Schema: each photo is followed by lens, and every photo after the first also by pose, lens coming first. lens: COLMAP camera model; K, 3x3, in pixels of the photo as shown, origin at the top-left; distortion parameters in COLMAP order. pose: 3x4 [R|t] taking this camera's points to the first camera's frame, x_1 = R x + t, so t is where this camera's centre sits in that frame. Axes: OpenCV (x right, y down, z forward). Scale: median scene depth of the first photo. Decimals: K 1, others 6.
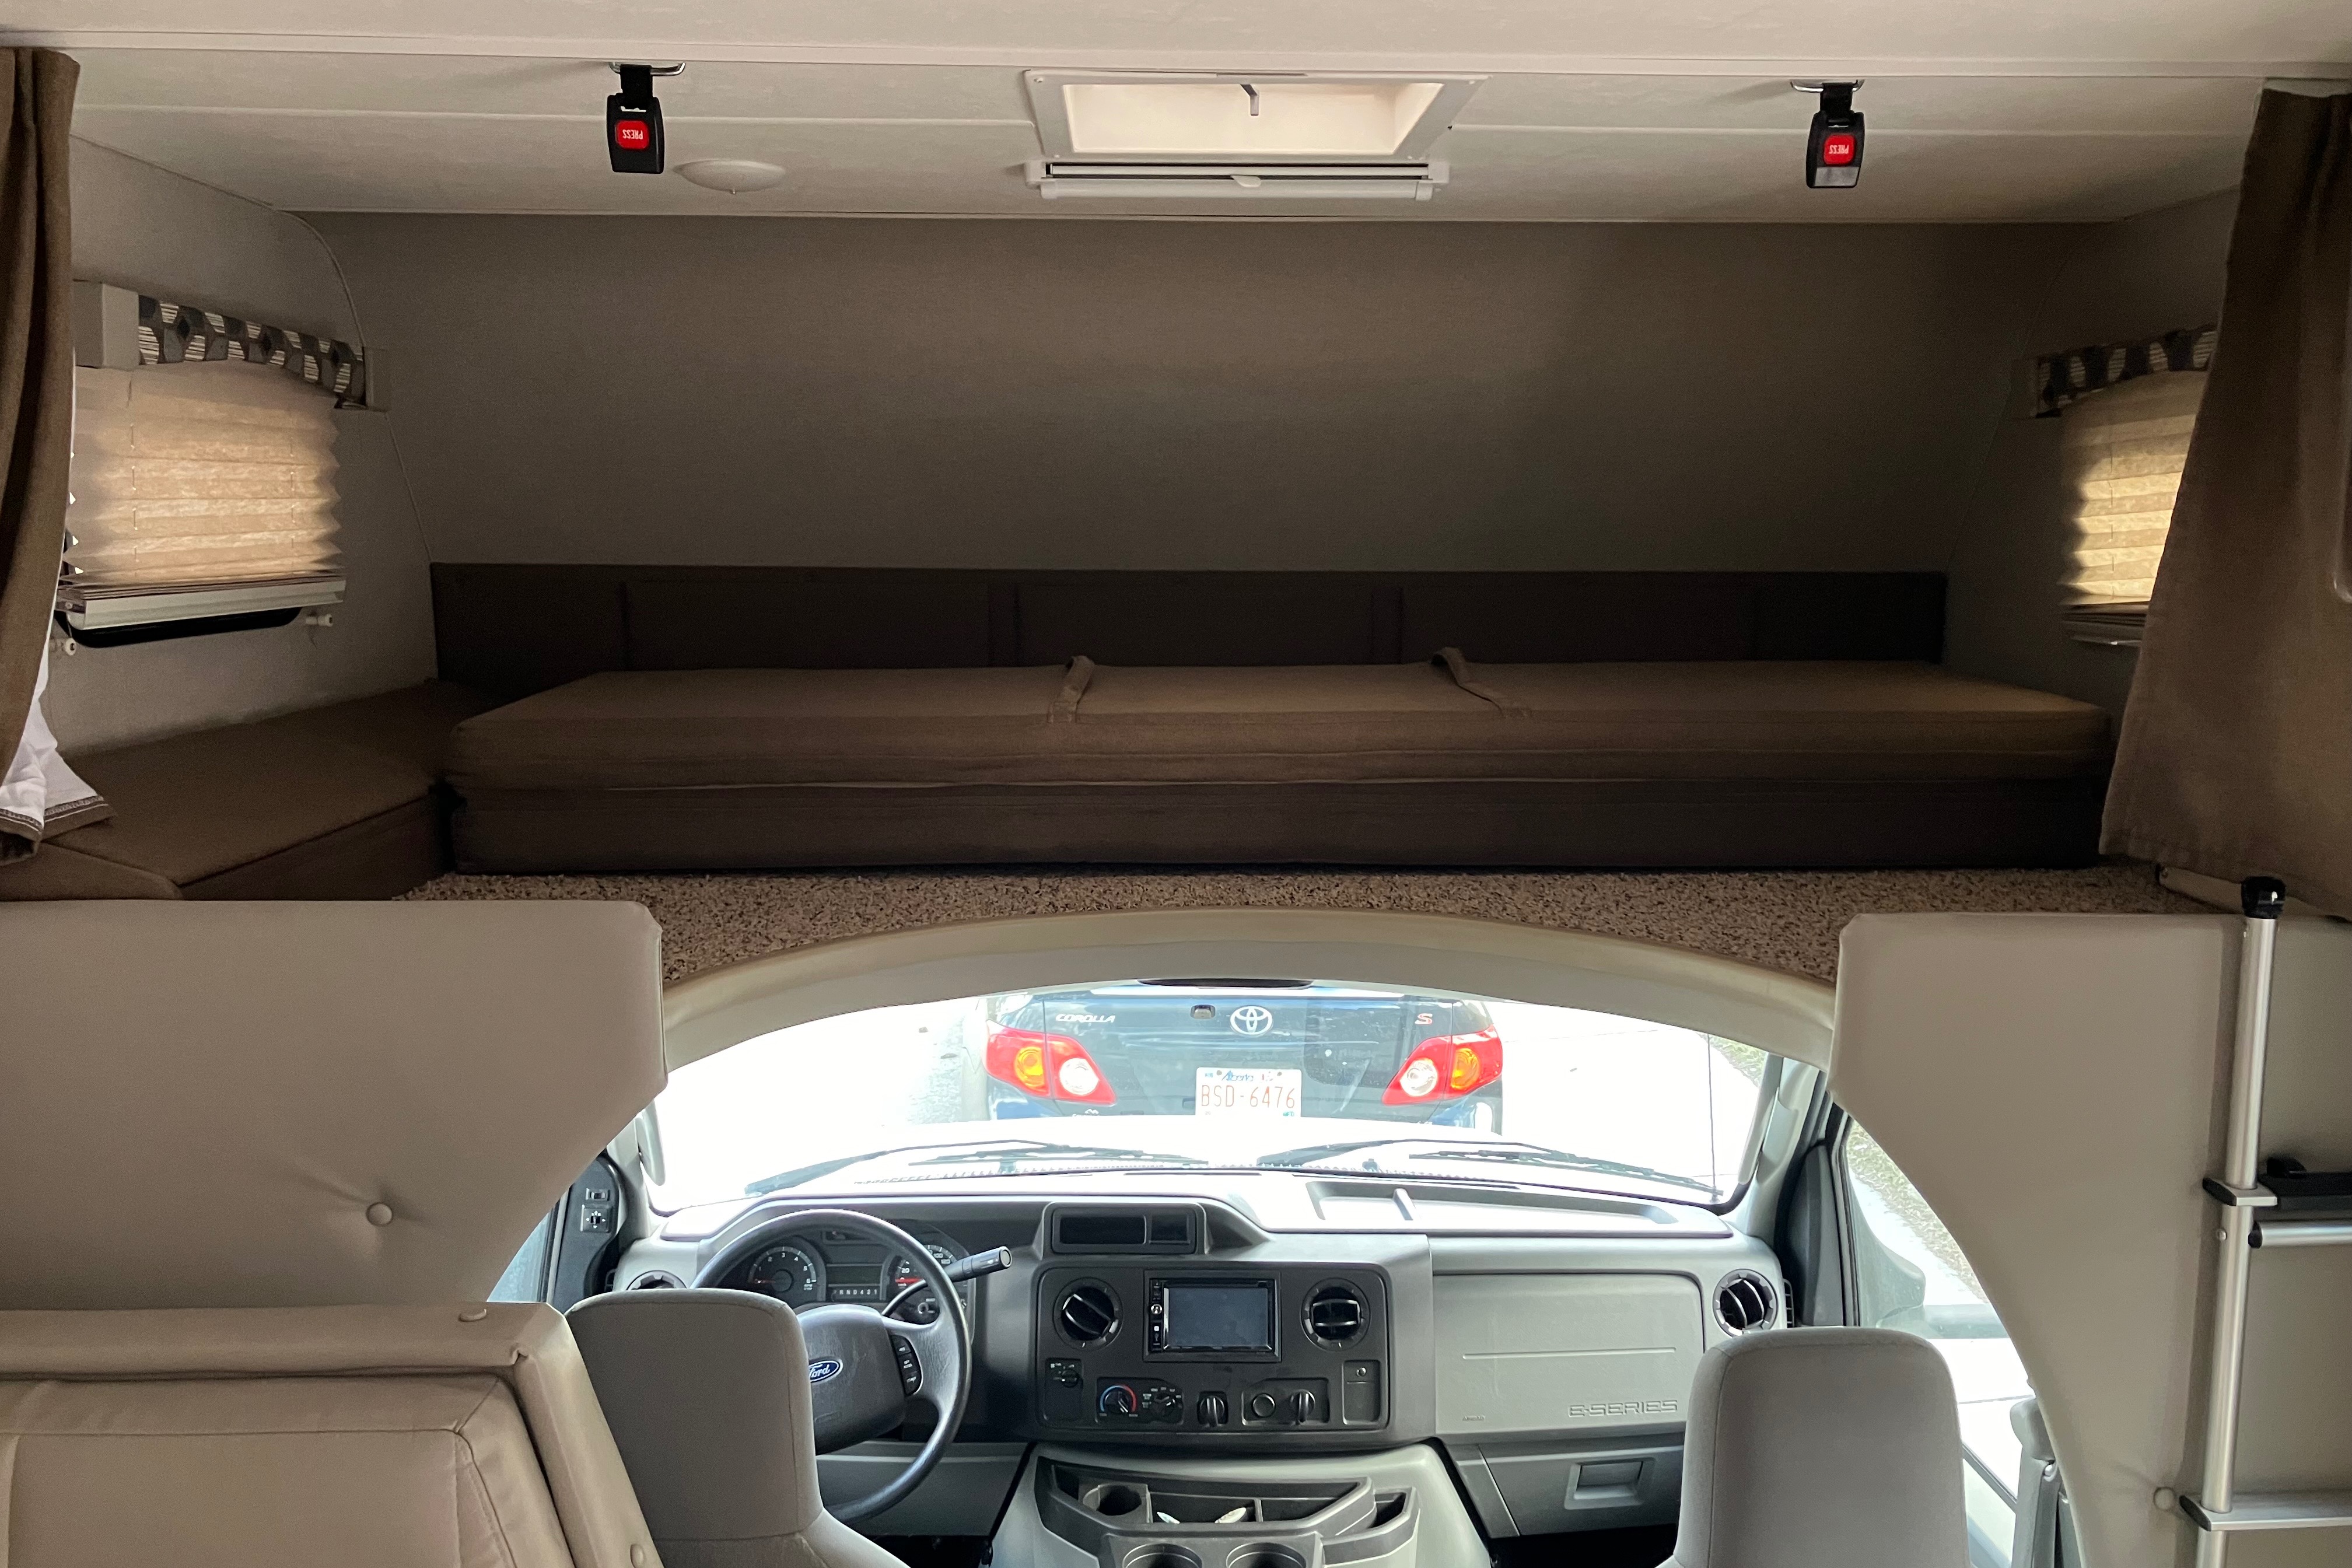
lens RADIAL K [[1896.7, 0, 1176.0], [0, 1896.7, 784.0], [0, 0, 1]] dist [-0.009444, 0.040045]
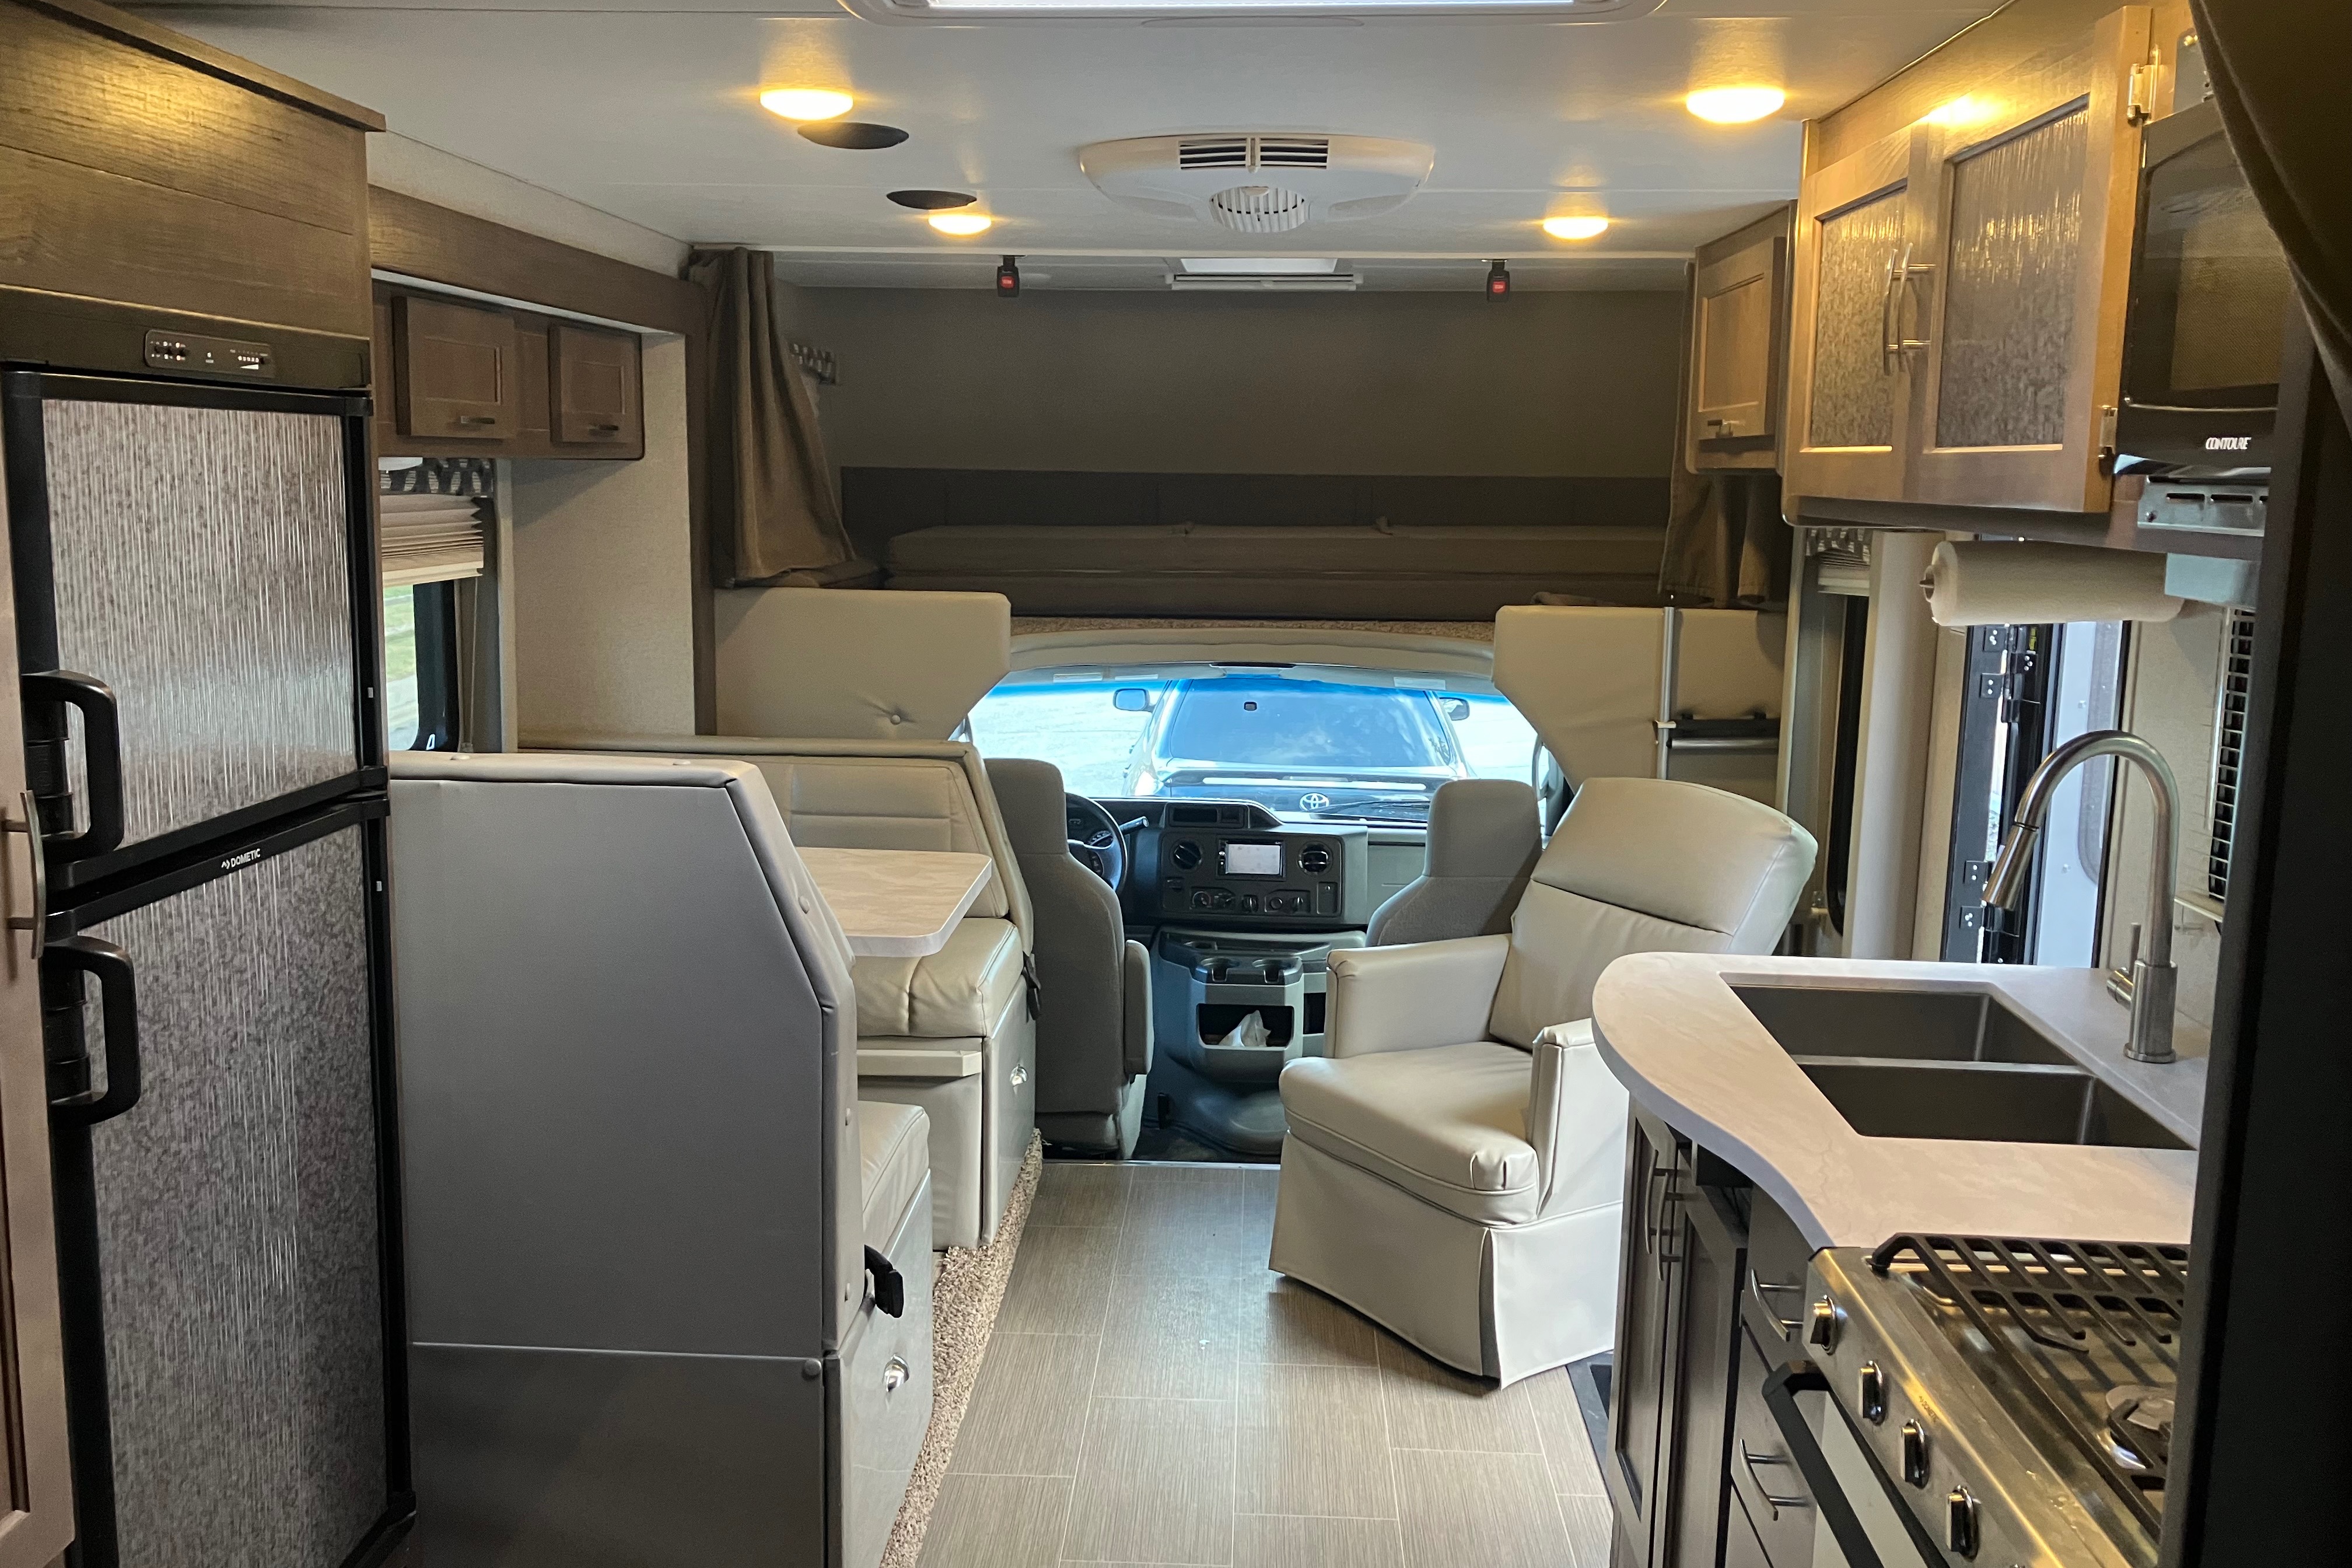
lens RADIAL K [[1983.5, 0, 1176.0], [0, 1983.5, 784.0], [0, 0, 1]] dist [0.000567, 0.000714]
pose [[0.997206, 0.018524, -0.072362, 0.107172], [-0.017371, 0.999713, 0.016525, 0.212592], [0.072647, -0.015222, 0.997242, -1.250135]]
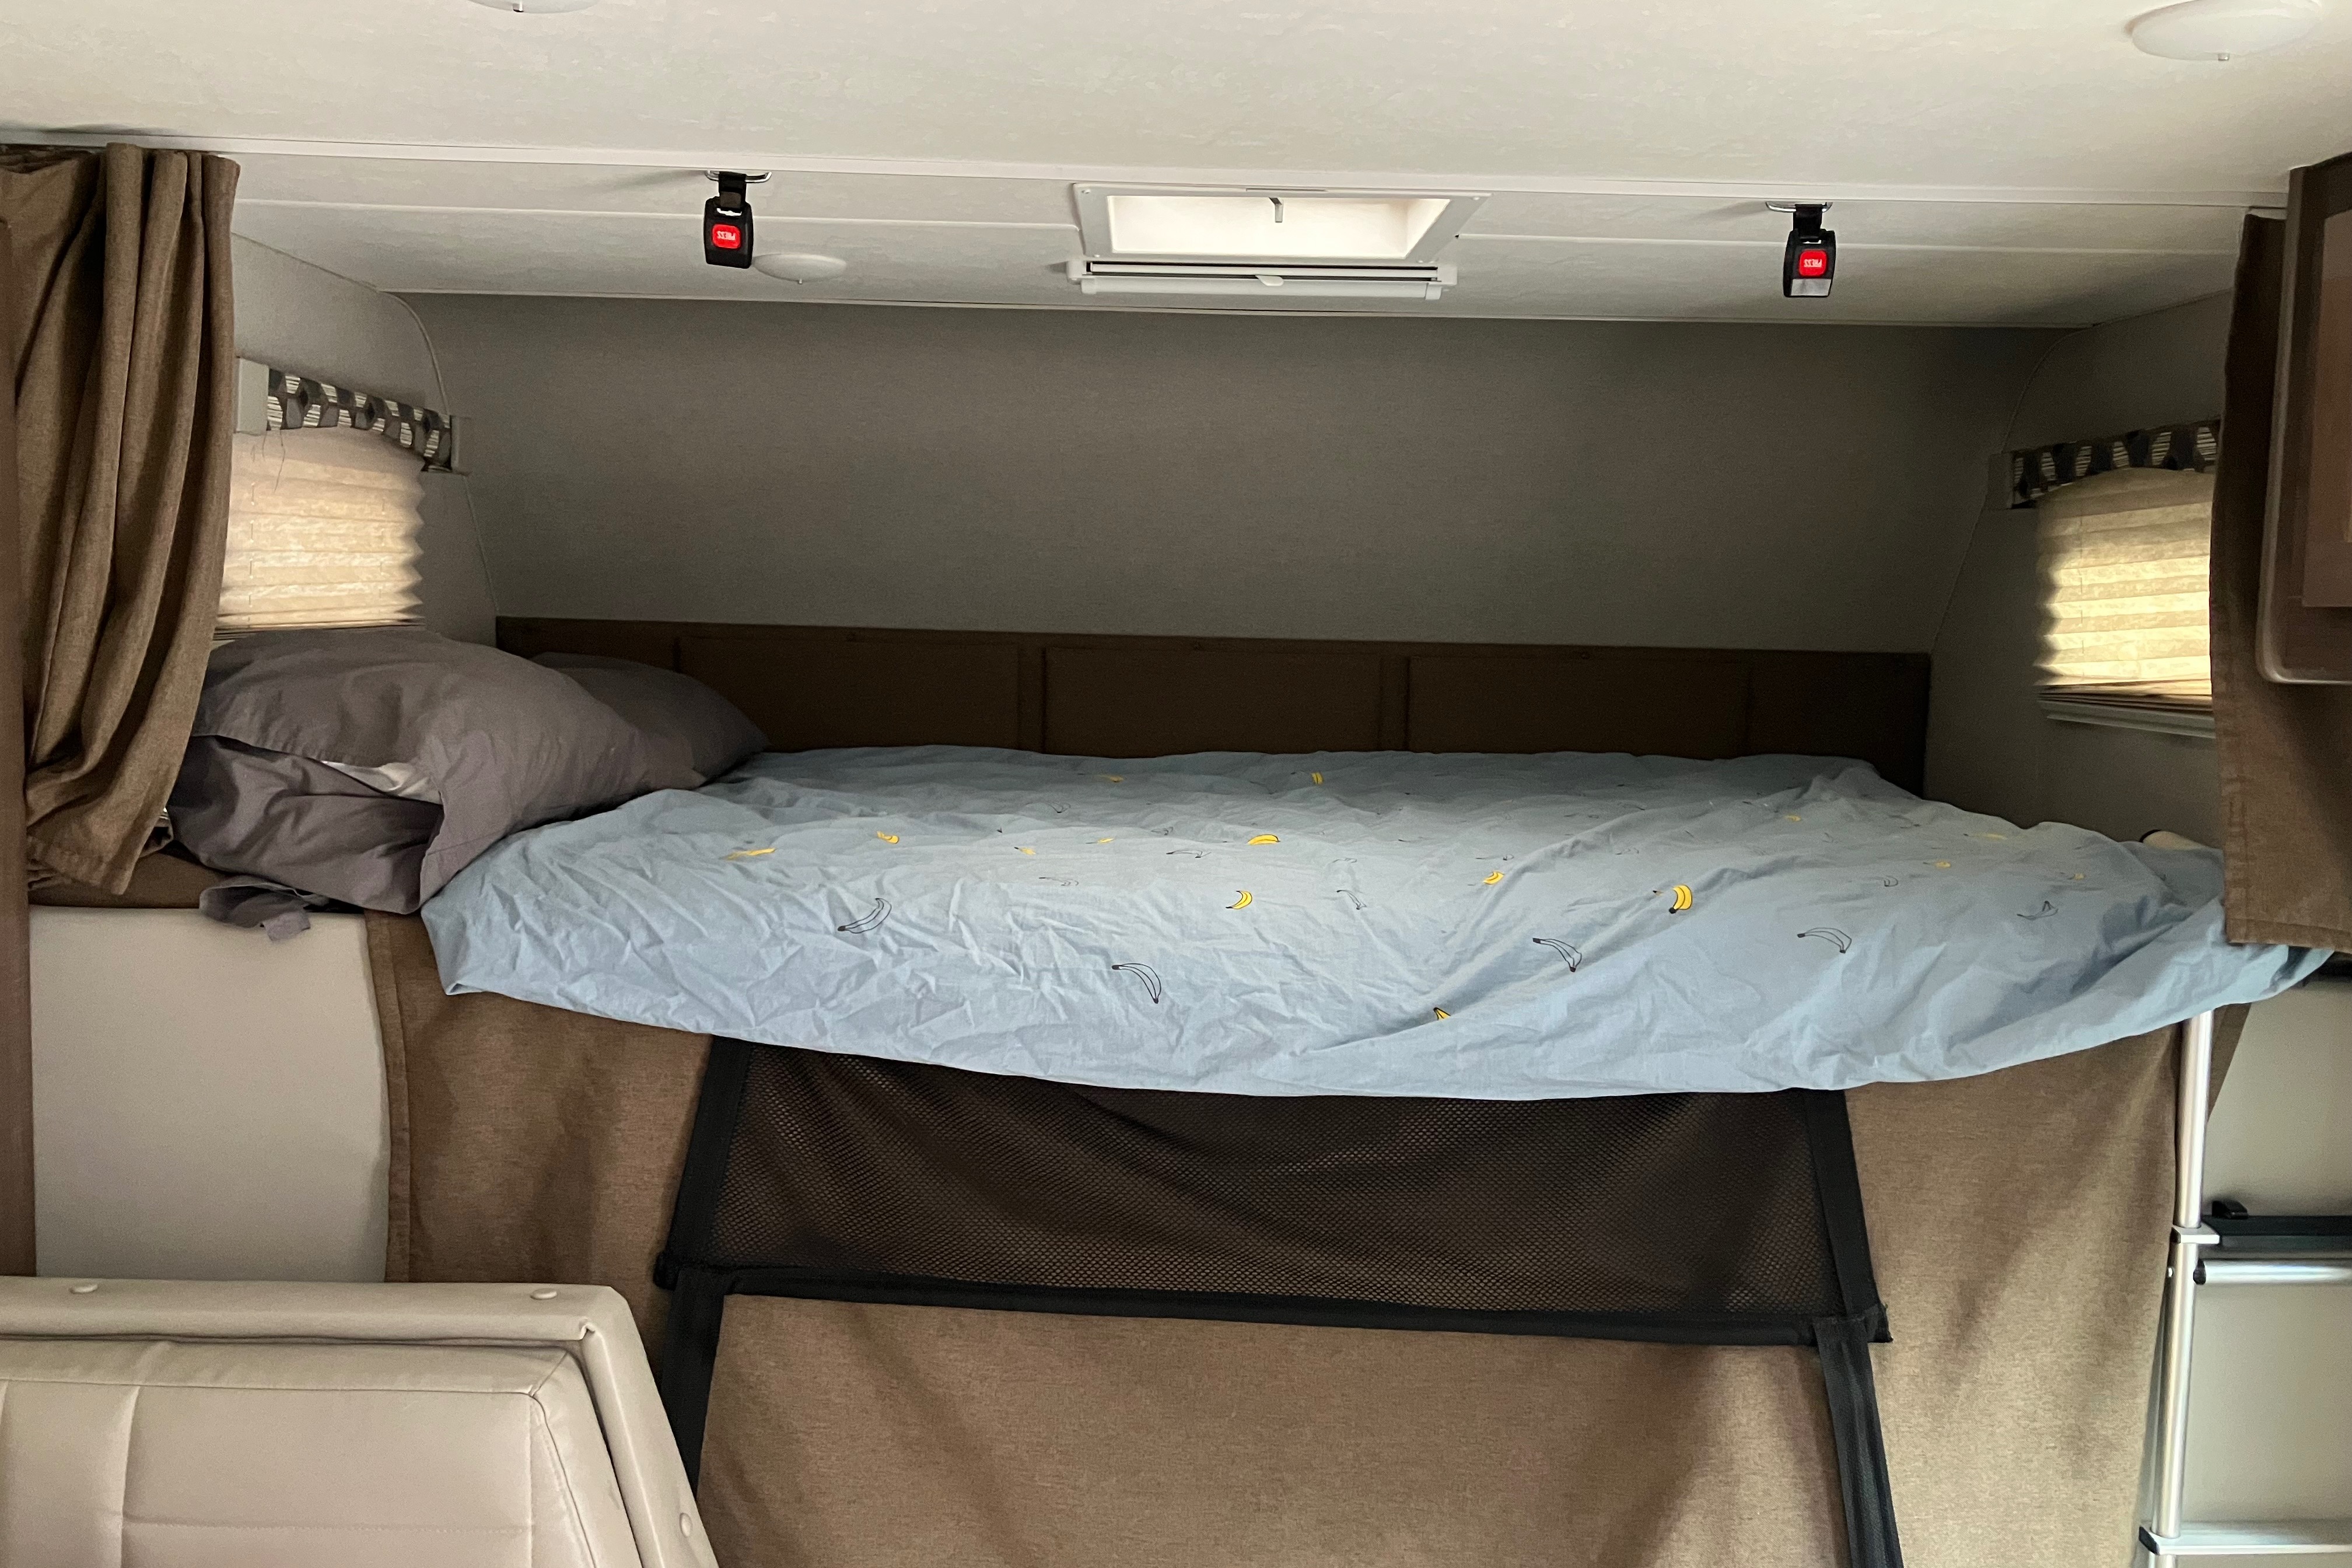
lens RADIAL K [[1913.2, 0, 1140.3], [0, 1913.2, 748.1], [0, 0, 1]] dist [0.004230, 0.006327]
pose [[0.999512, 0.021241, -0.022894, -0.006371], [-0.022537, 0.998067, -0.057911, 0.015970], [0.021619, 0.058399, 0.998059, -0.084966]]
